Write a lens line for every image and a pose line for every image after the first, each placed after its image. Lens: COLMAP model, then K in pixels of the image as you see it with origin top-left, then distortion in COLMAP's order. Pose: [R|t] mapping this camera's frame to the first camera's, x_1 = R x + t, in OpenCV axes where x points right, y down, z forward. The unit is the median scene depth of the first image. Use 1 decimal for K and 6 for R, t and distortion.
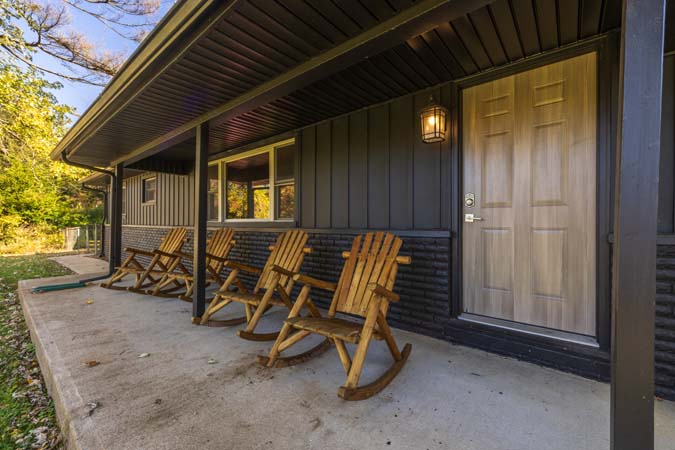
lens RADIAL K [[283.7, 0, 337.5], [0, 283.7, 225.0], [0, 0, 1]] dist [0.002791, 0.000128]
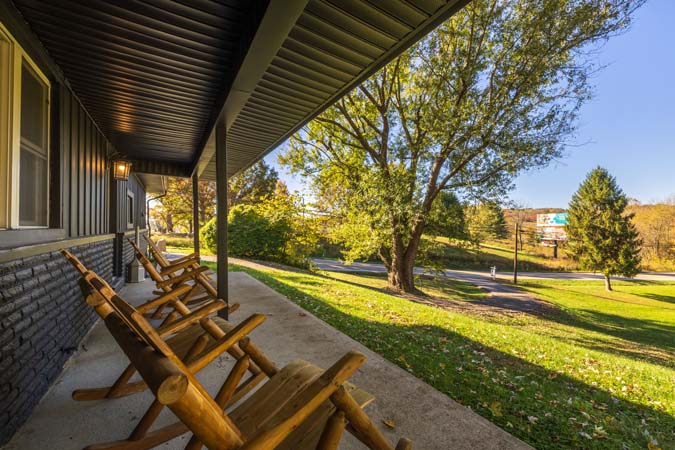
lens RADIAL K [[283.7, 0, 337.5], [0, 283.7, 225.0], [0, 0, 1]] dist [0.002791, 0.000128]
pose [[-0.936630, 0.000615, 0.350321, -1.304703], [-0.001262, 0.999986, -0.005130, -0.030745], [-0.350319, -0.005247, -0.936616, 1.945658]]
